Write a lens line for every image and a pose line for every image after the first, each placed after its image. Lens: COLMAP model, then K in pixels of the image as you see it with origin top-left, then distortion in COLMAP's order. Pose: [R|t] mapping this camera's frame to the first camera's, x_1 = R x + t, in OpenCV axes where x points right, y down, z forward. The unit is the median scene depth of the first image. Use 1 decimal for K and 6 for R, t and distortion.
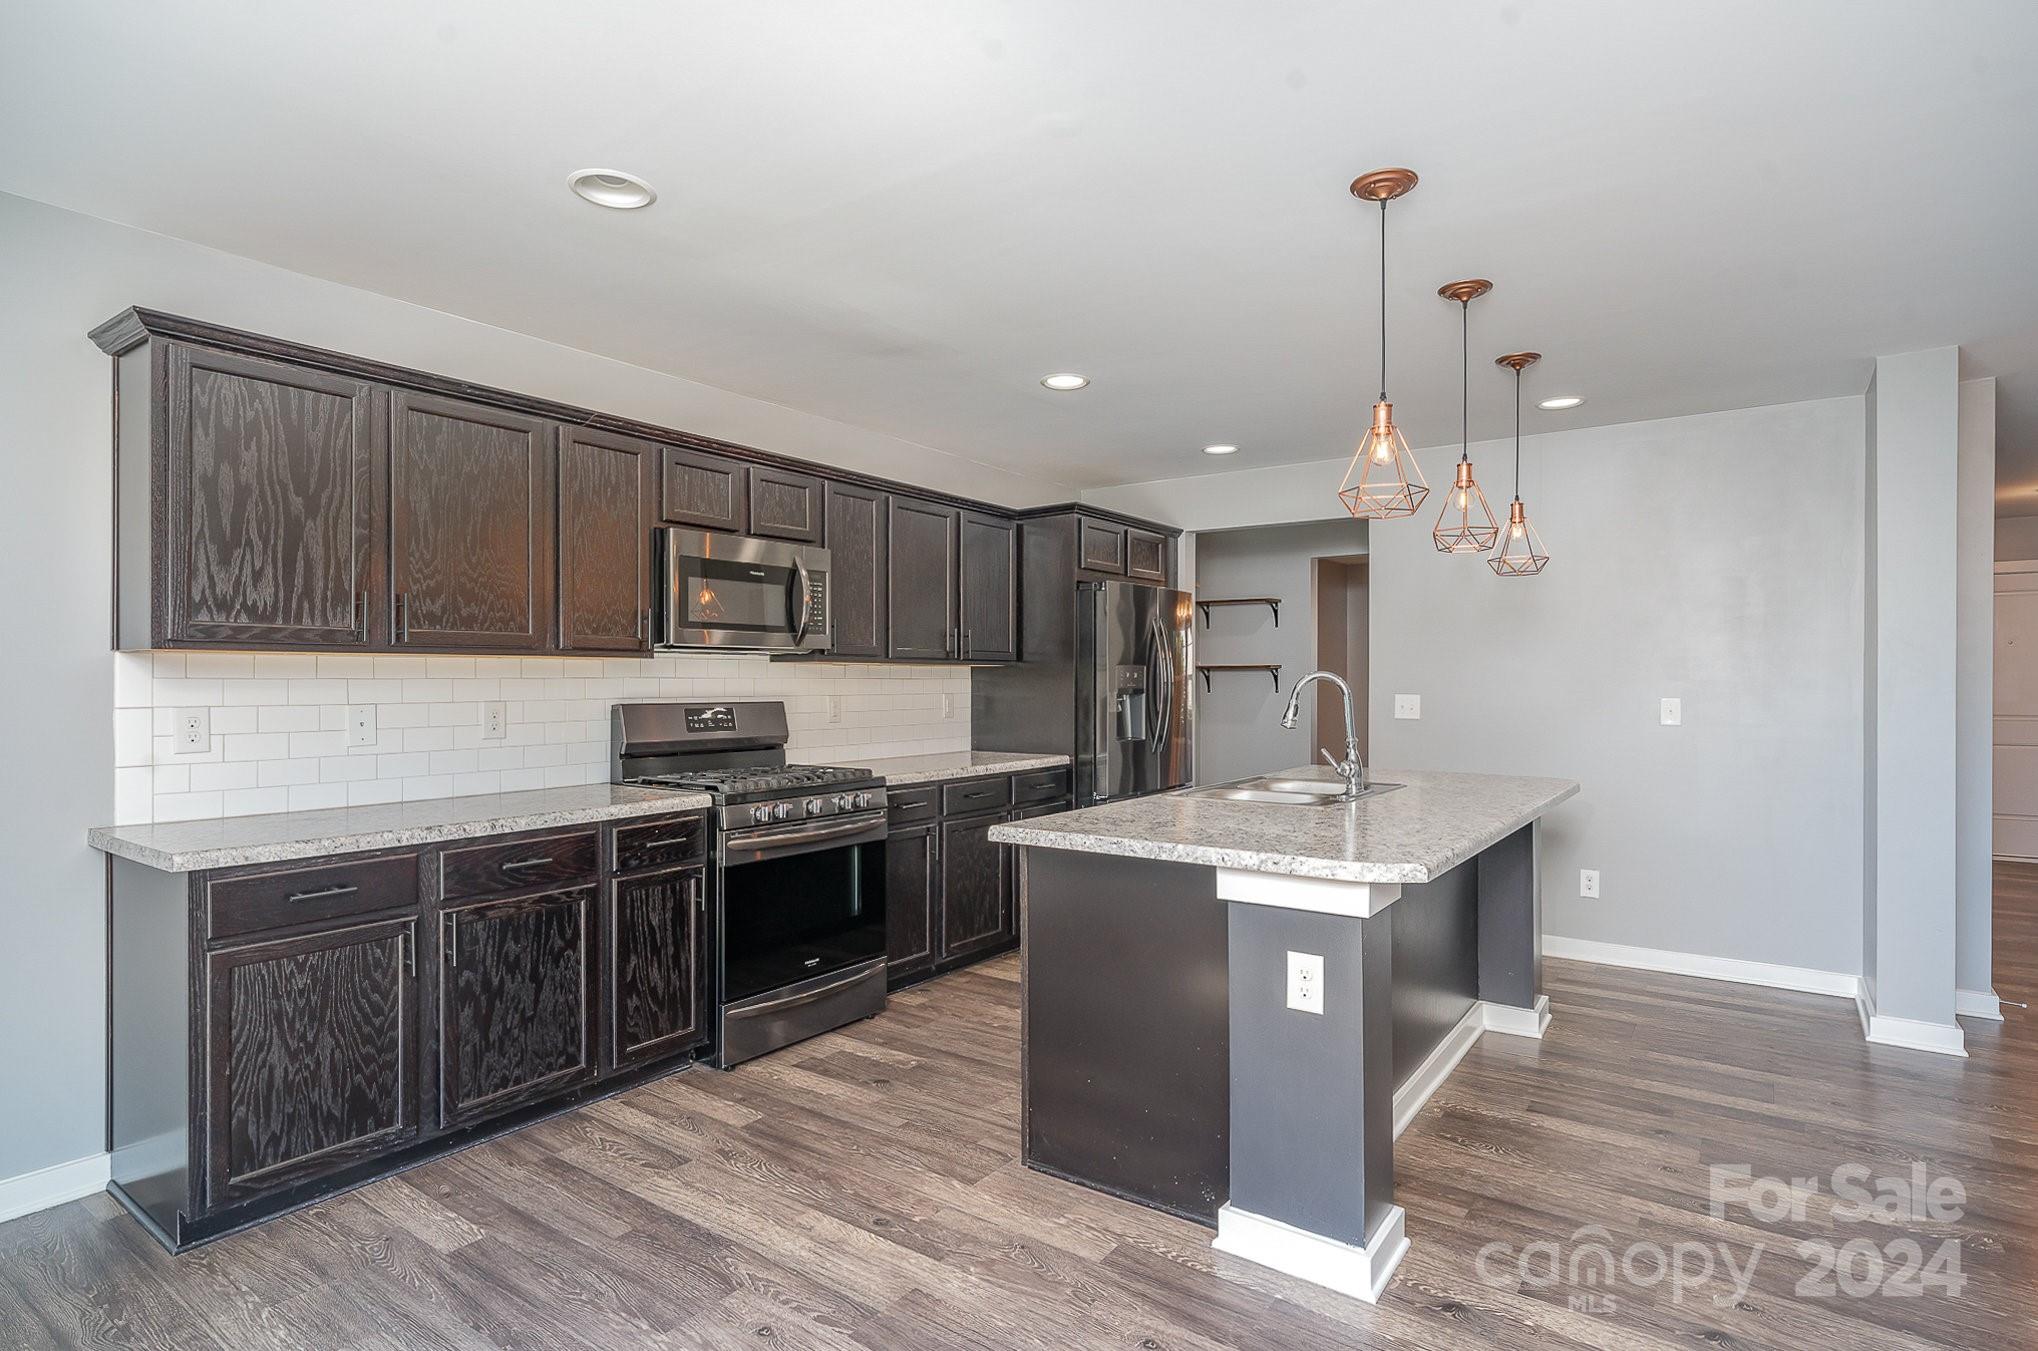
lens RADIAL K [[1024.5, 0, 1029.2], [0, 1024.5, 683.3], [0, 0, 1]] dist [-0.001380, -0.000247]
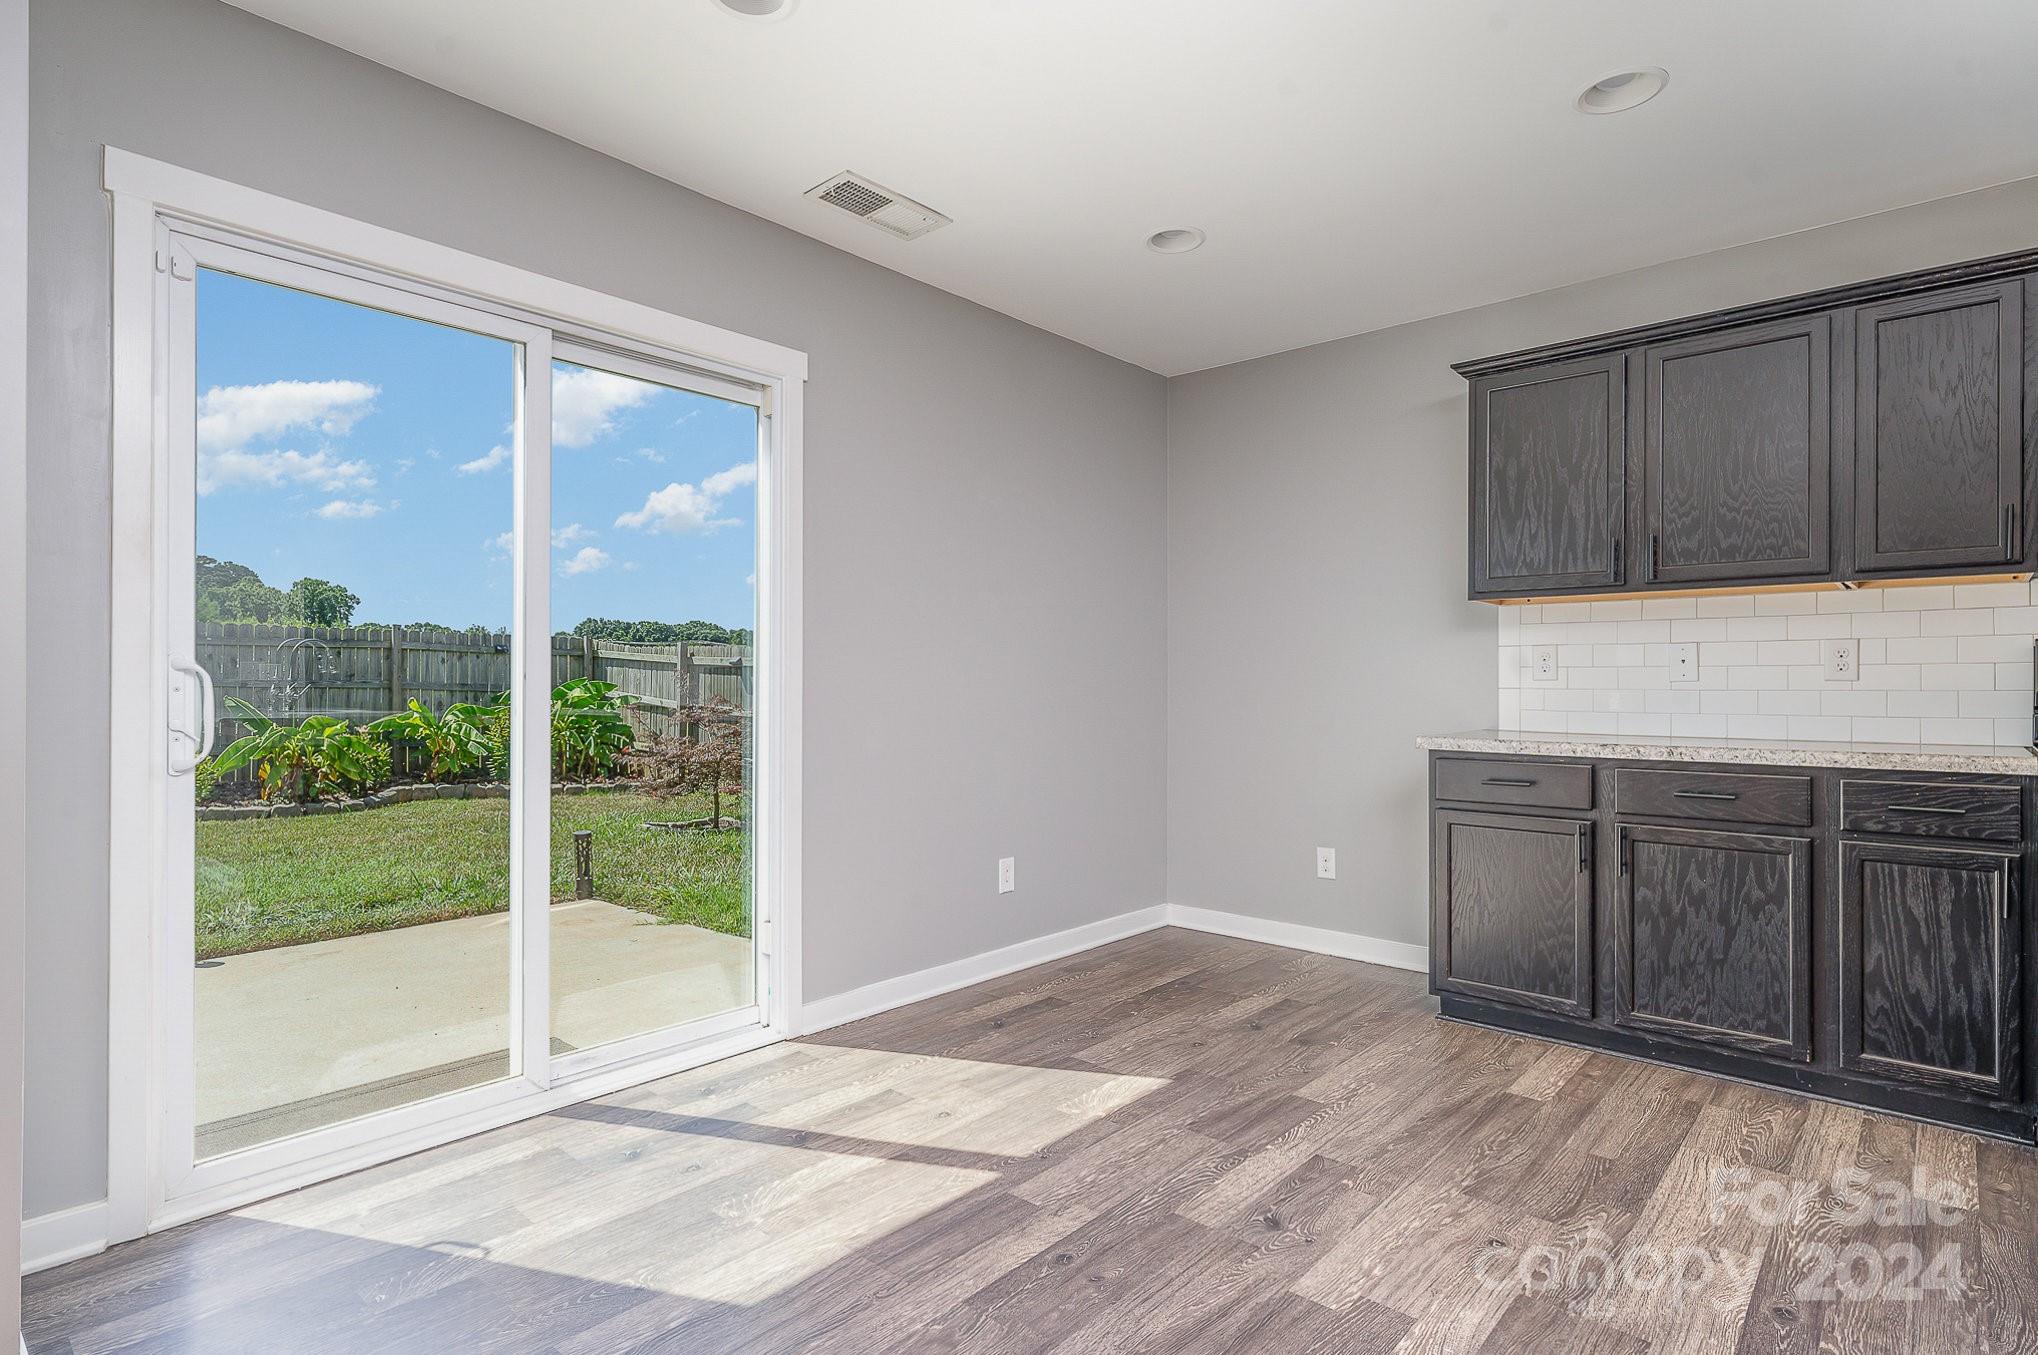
lens RADIAL K [[1024.5, 0, 1011.3], [0, 1024.5, 686.5], [0, 0, 1]] dist [-0.001380, -0.000247]
pose [[-0.122218, 0.001927, -0.992501, 0.545399], [-0.004775, 0.999985, 0.002529, 0.073225], [0.992492, 0.005048, -0.122207, 0.468381]]
